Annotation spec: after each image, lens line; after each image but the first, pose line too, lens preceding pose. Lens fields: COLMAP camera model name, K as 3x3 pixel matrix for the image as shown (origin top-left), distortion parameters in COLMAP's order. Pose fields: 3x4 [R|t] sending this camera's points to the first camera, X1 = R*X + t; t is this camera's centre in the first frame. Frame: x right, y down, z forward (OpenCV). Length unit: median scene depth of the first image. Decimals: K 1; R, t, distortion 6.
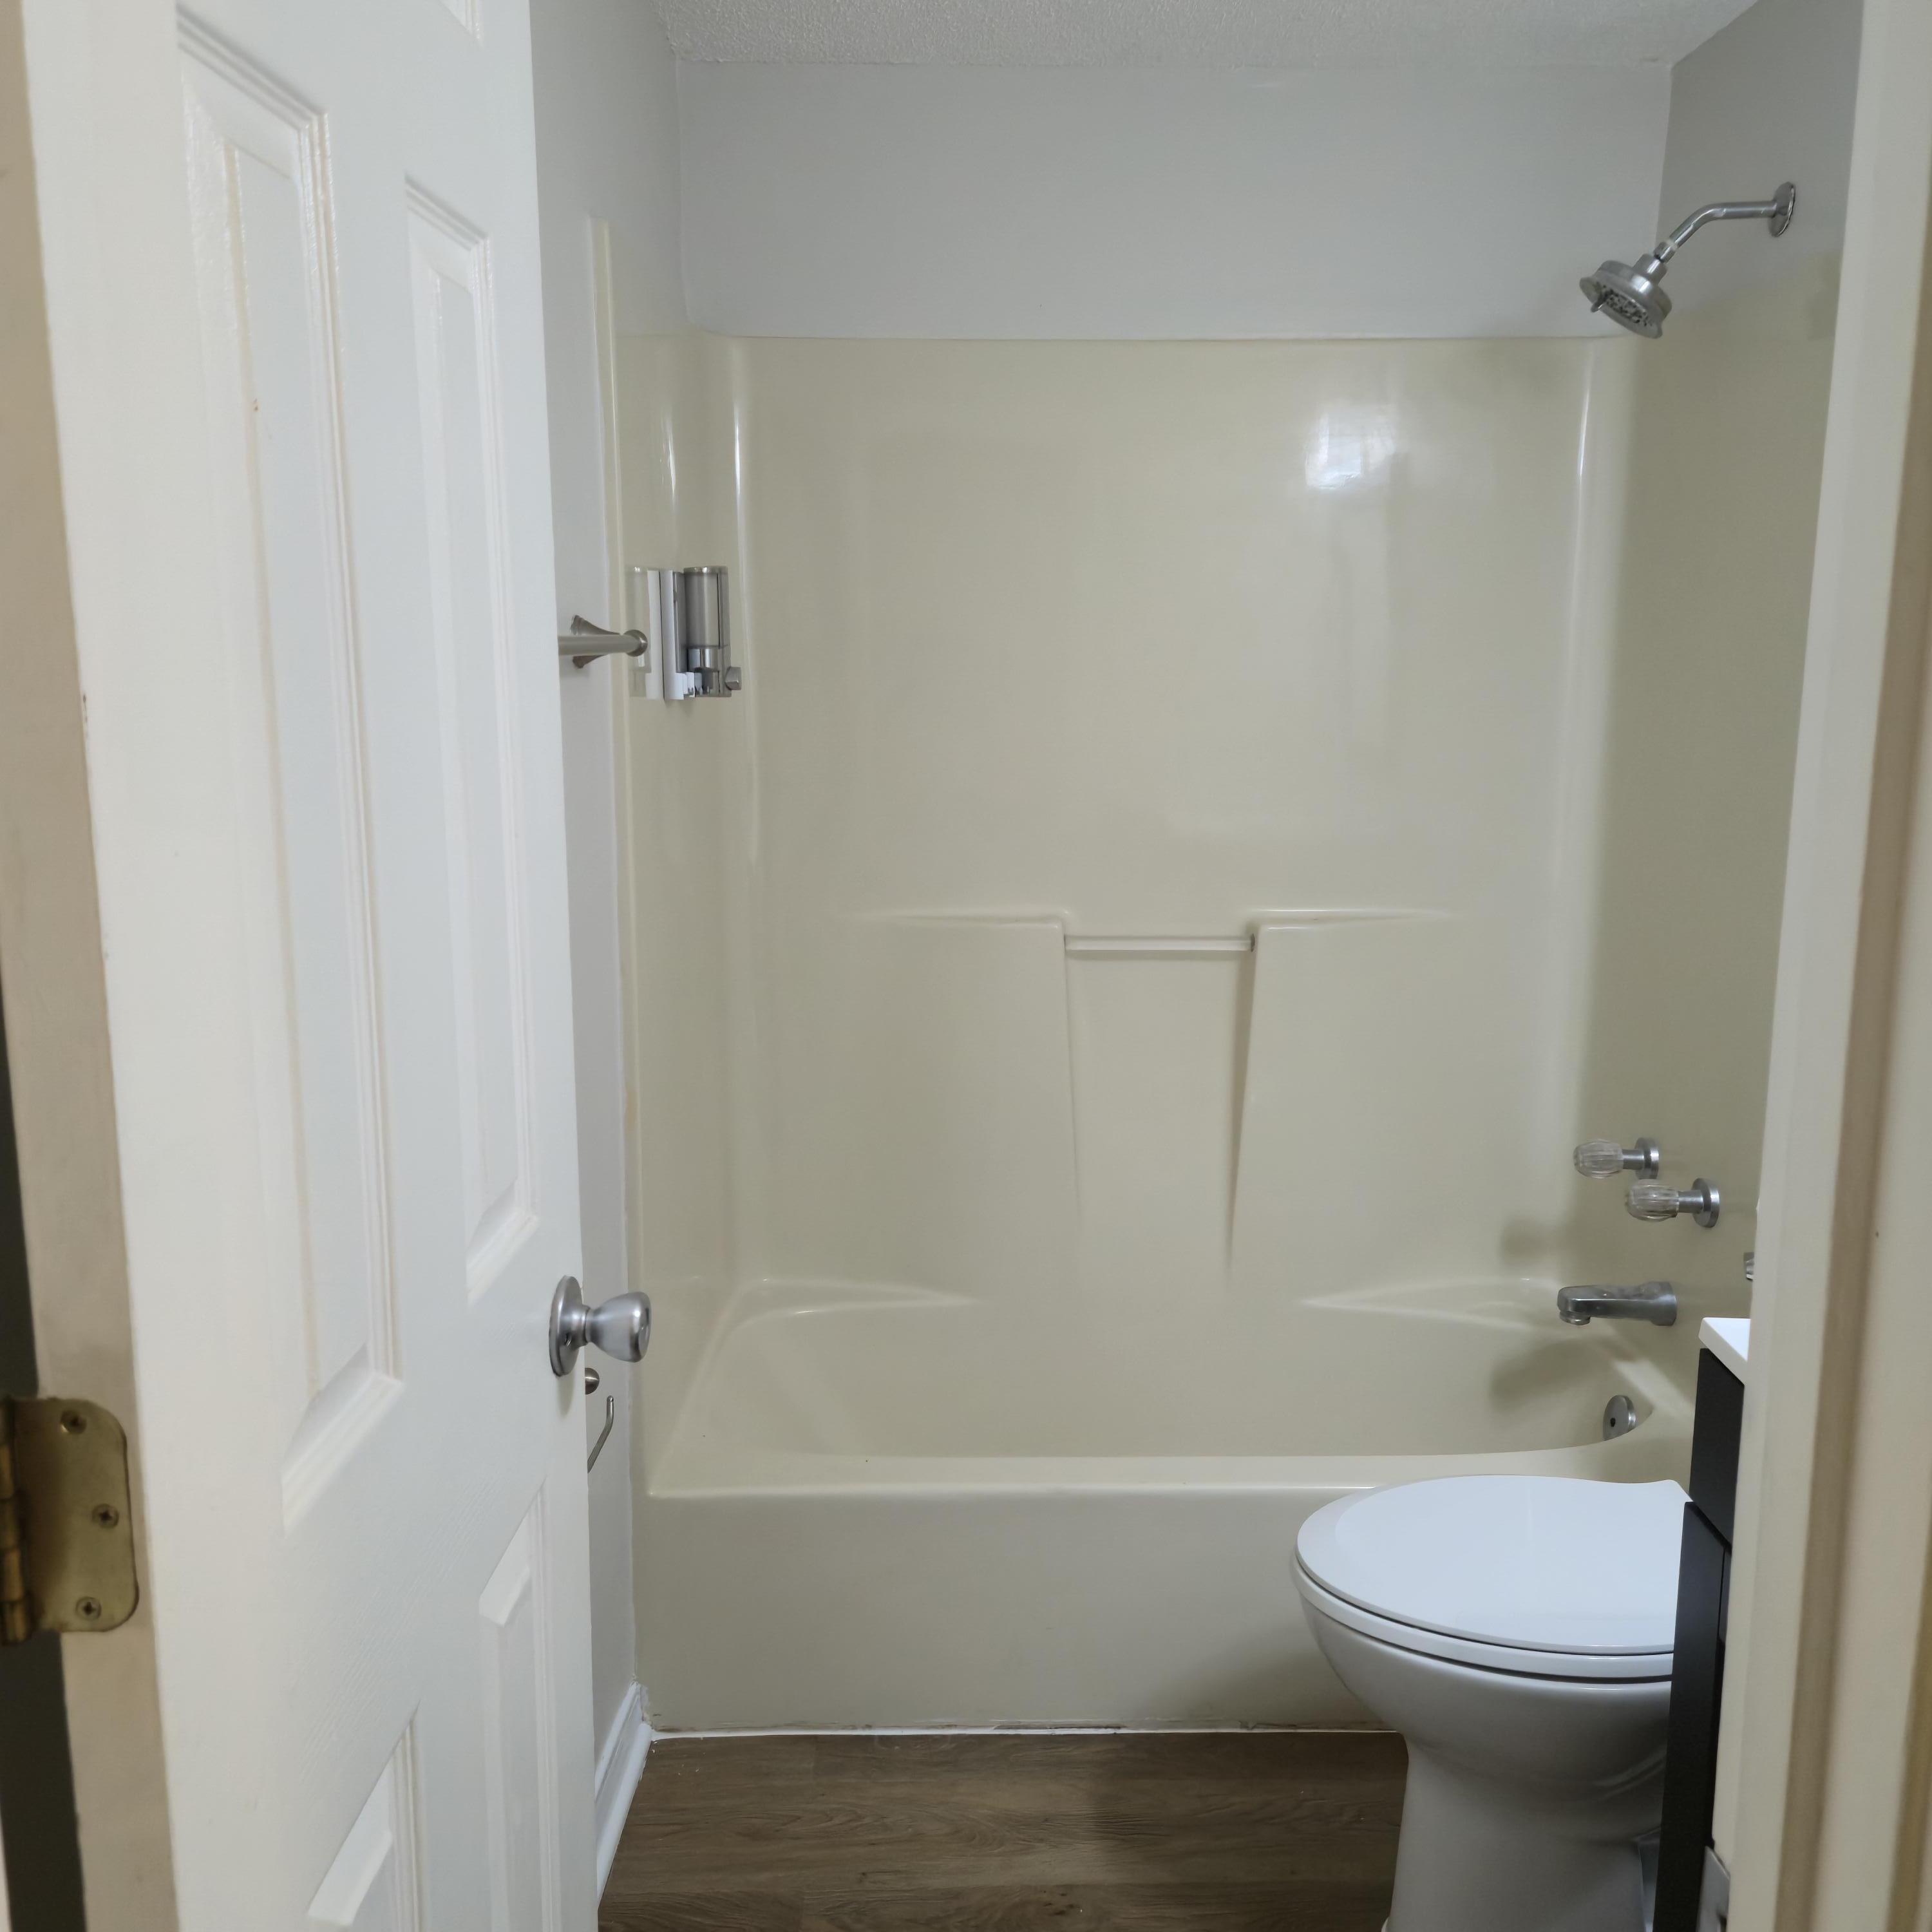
lens RADIAL K [[1740.0, 0, 970.4], [0, 1740.0, 973.4], [0, 0, 1]] dist [0.065137, -0.049683]
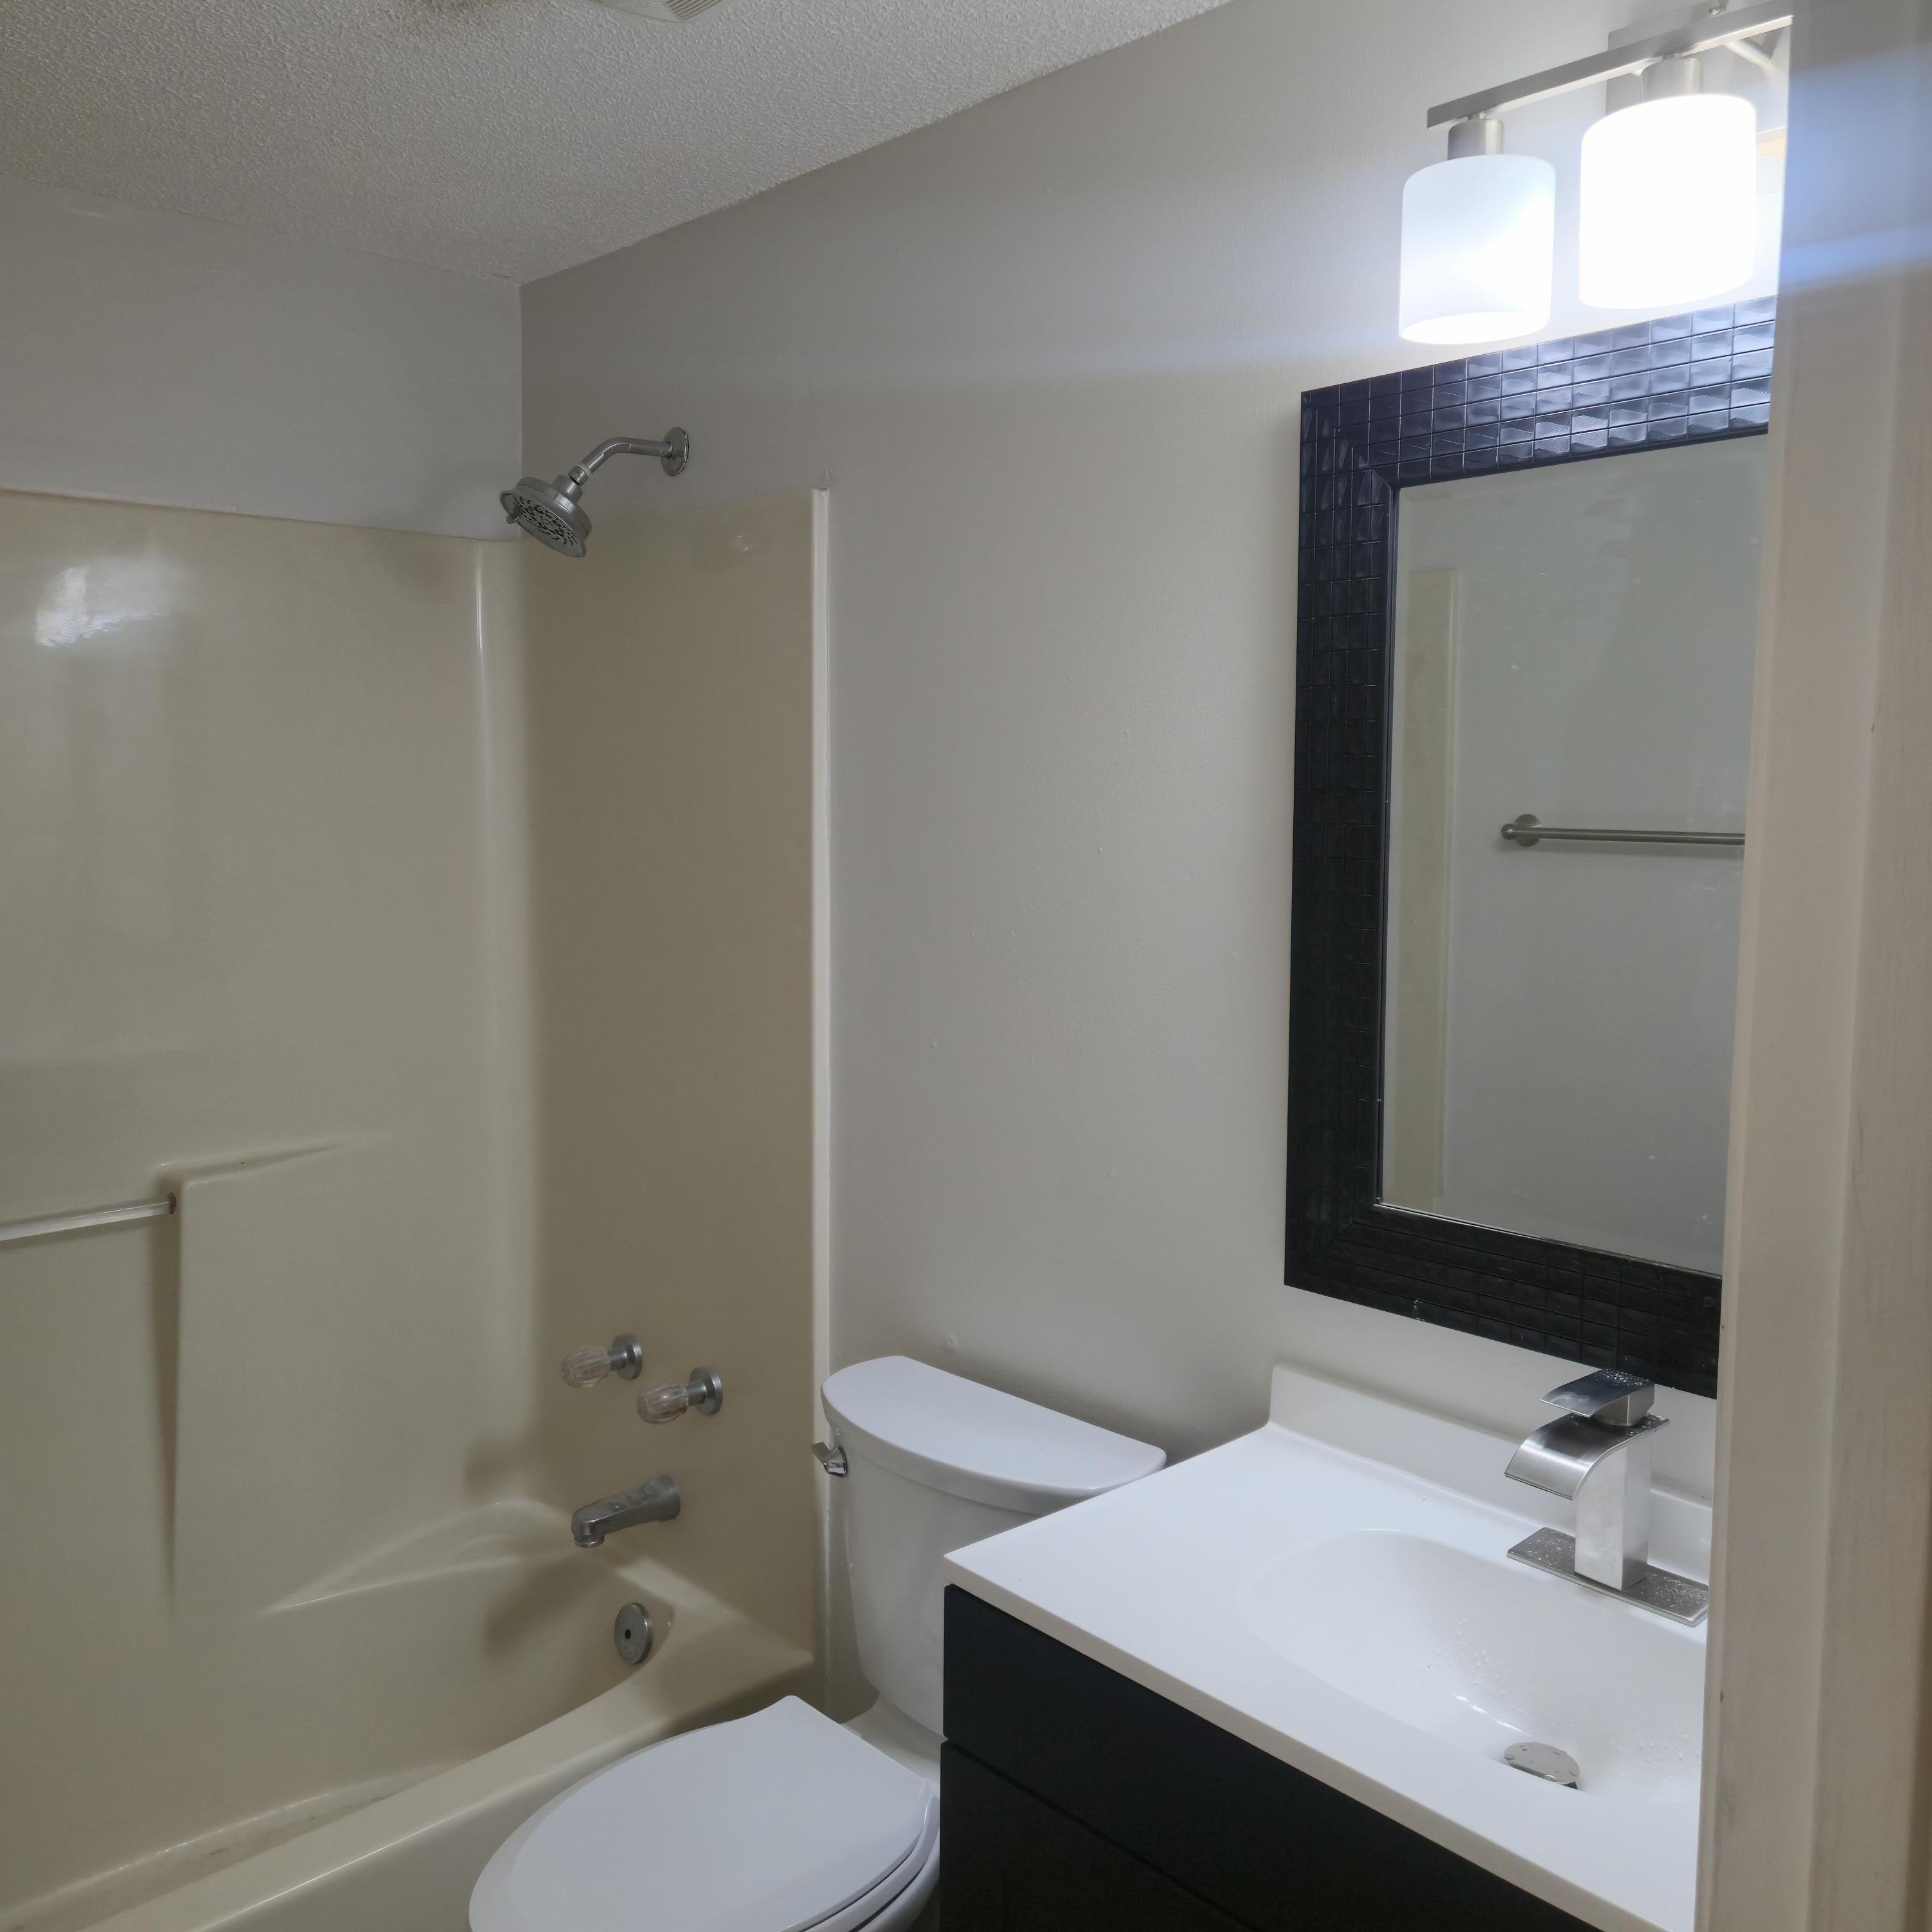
lens RADIAL K [[1740.0, 0, 975.5], [0, 1740.0, 958.3], [0, 0, 1]] dist [0.065137, -0.049683]
pose [[0.723595, -0.074746, 0.686166, -0.139663], [0.125390, 0.991813, -0.024189, -0.070694], [-0.678740, 0.103542, 0.727042, 0.124107]]
